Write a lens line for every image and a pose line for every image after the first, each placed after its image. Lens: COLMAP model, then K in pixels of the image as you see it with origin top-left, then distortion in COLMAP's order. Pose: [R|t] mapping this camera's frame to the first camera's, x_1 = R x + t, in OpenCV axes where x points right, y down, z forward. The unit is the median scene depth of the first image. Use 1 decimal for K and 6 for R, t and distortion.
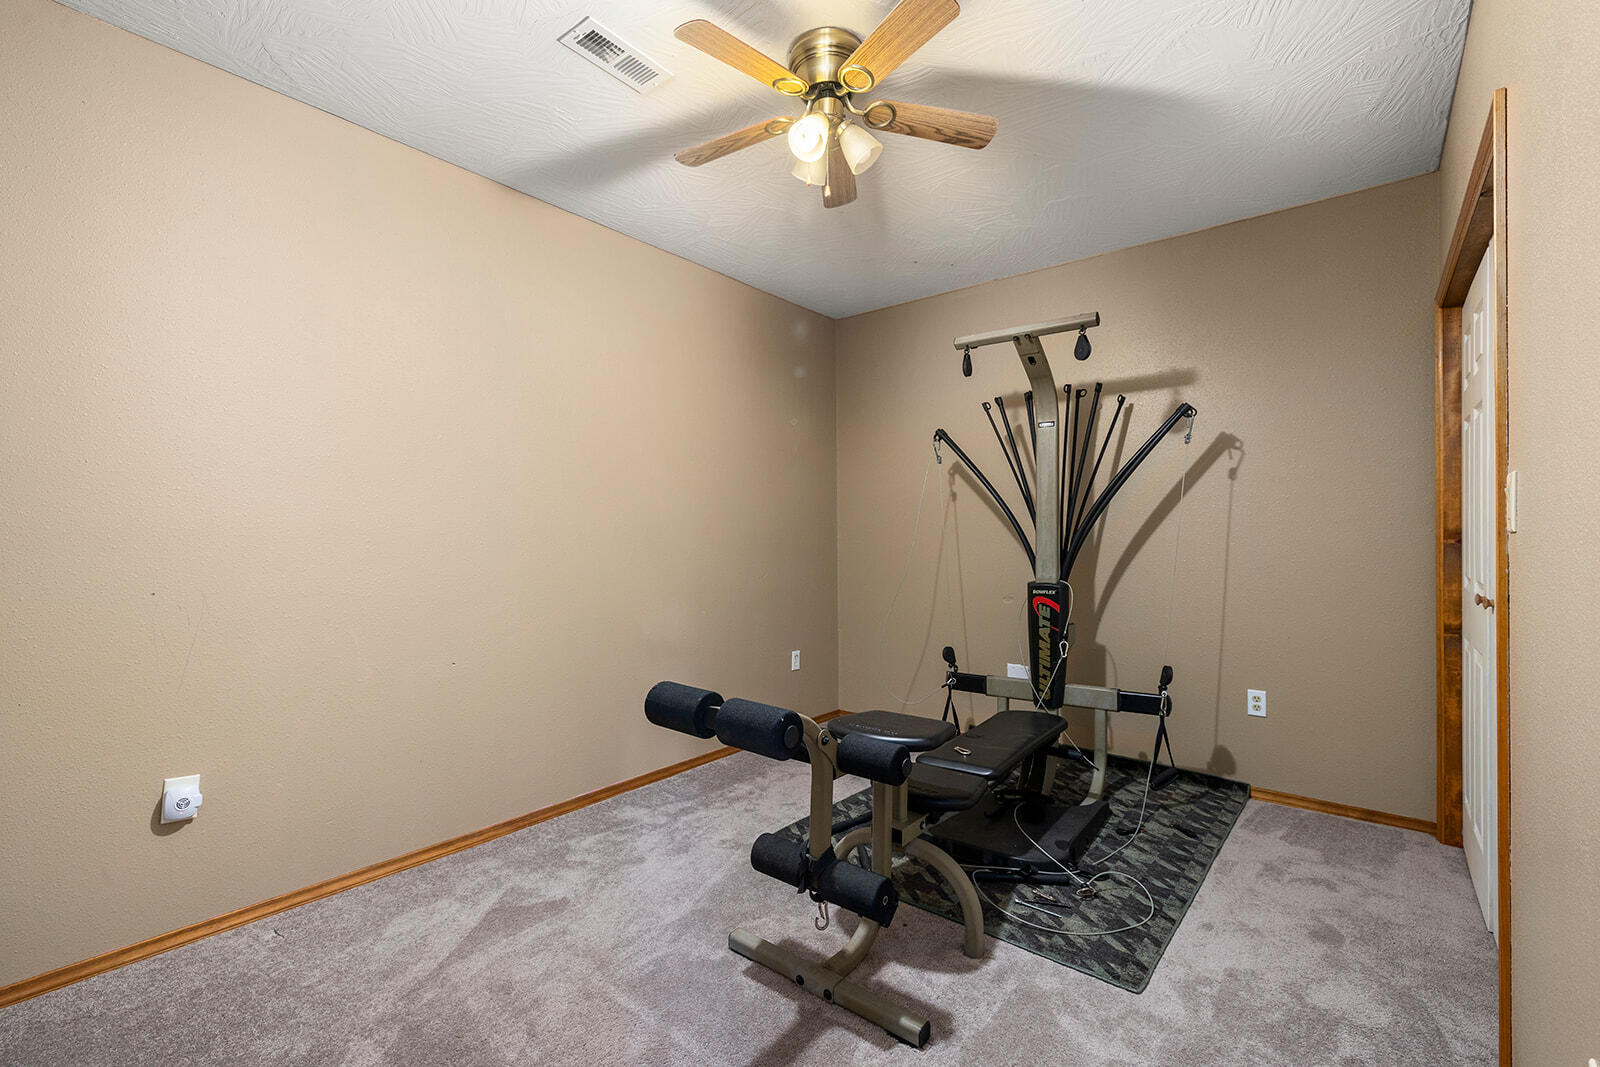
lens RADIAL K [[685.7, 0, 801.2], [0, 685.7, 536.4], [0, 0, 1]] dist [-0.002611, -0.000737]
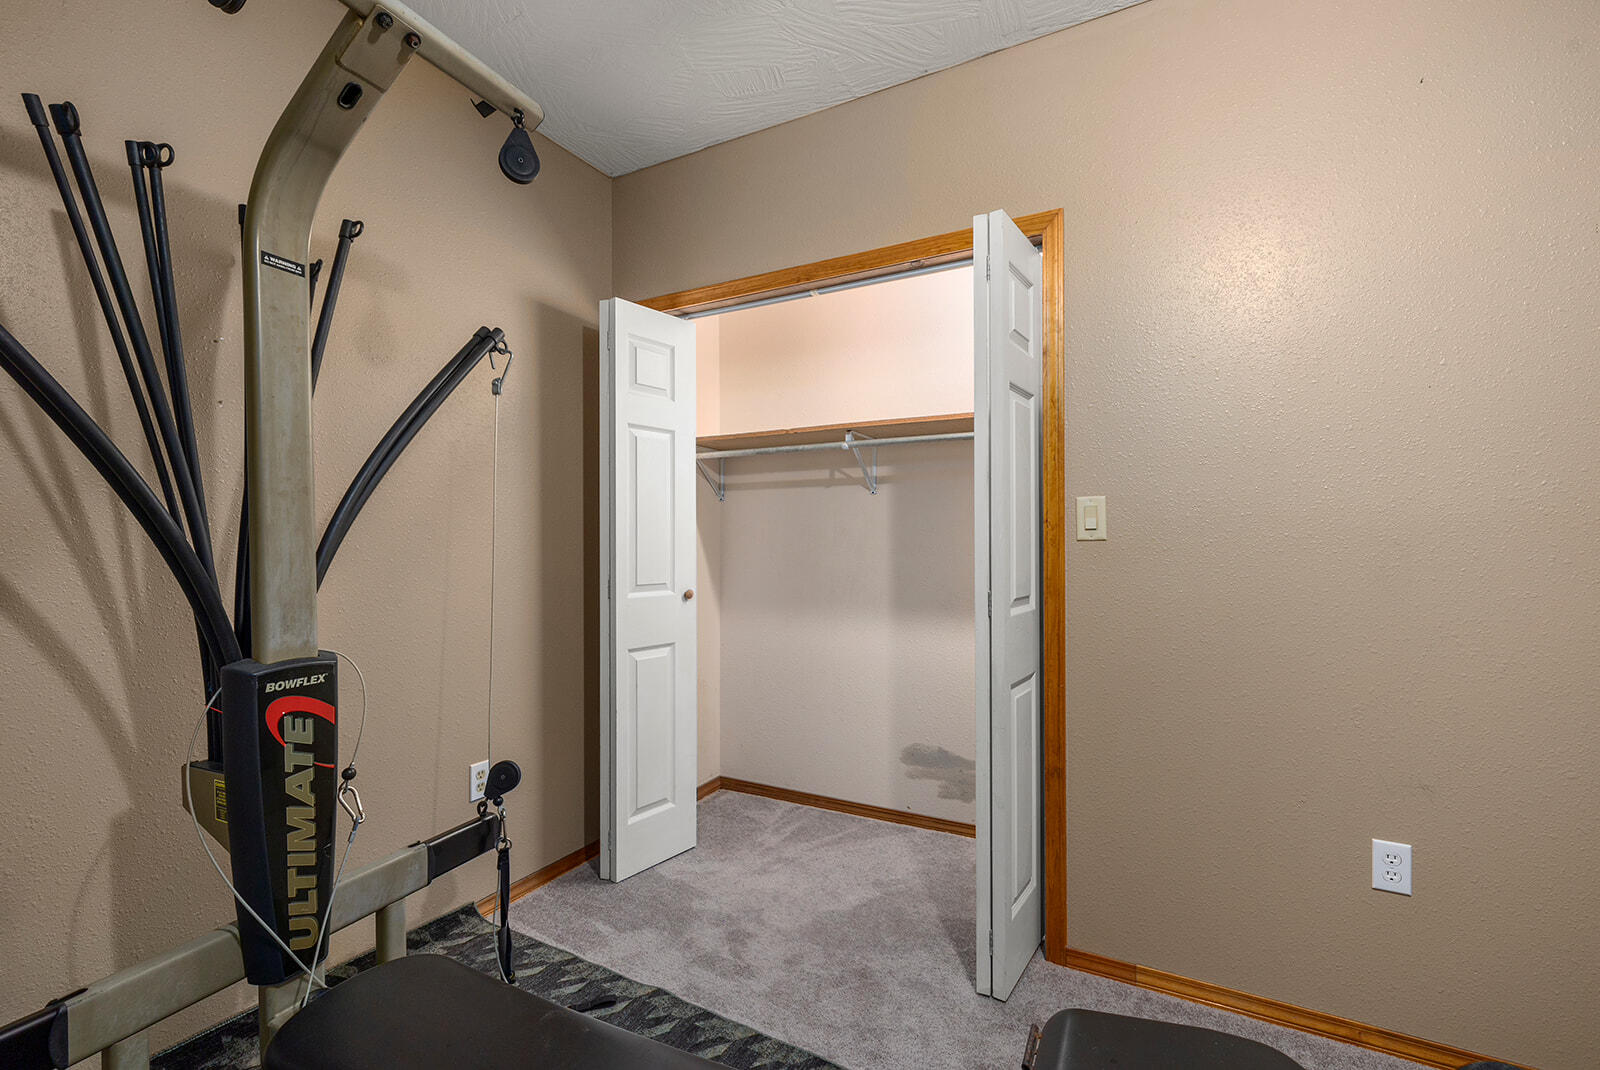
lens RADIAL K [[685.7, 0, 801.4], [0, 685.7, 546.6], [0, 0, 1]] dist [-0.002611, -0.000737]
pose [[-0.187855, 0.003991, 0.982189, -0.091453], [-0.002640, 0.999986, -0.004569, 0.003413], [-0.982193, -0.003451, -0.187842, 0.793607]]
